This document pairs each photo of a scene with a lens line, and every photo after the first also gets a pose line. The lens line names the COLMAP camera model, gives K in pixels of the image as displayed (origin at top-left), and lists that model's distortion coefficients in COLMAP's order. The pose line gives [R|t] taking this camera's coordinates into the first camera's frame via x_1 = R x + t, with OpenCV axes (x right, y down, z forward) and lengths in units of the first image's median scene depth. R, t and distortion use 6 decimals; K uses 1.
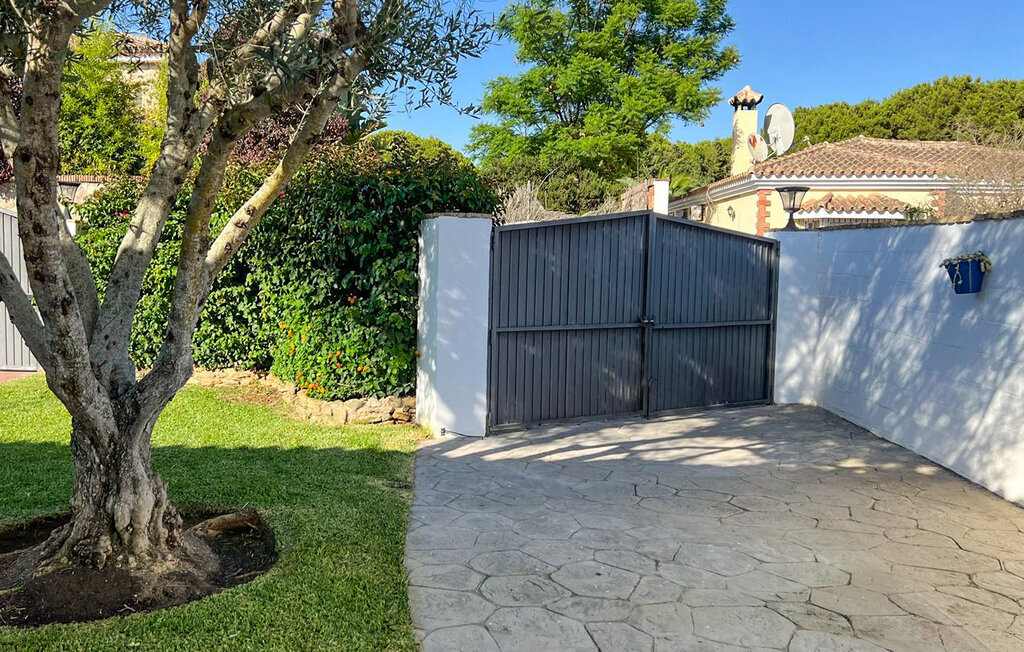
lens RADIAL K [[911.9, 0, 512.5], [0, 911.9, 318.0], [0, 0, 1]] dist [0.055185, -0.128978]
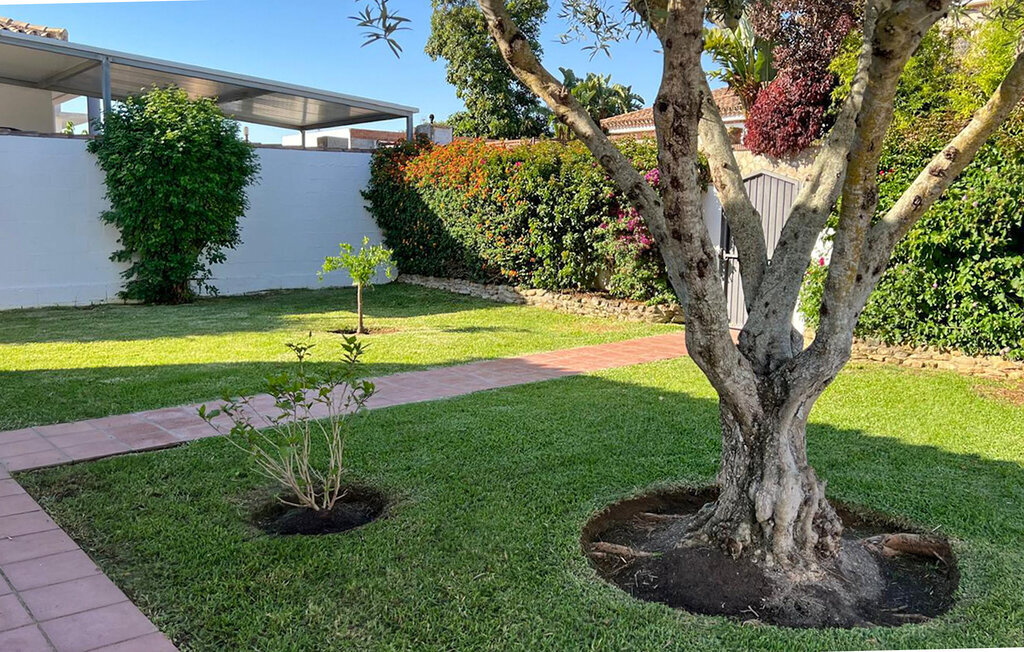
lens RADIAL K [[911.9, 0, 512.5], [0, 911.9, 318.0], [0, 0, 1]] dist [0.055185, -0.128978]
pose [[0.626178, 0.080360, -0.775527, 0.096086], [-0.055981, 0.996741, 0.058082, -0.004613], [0.777667, 0.007045, 0.628636, 0.246052]]
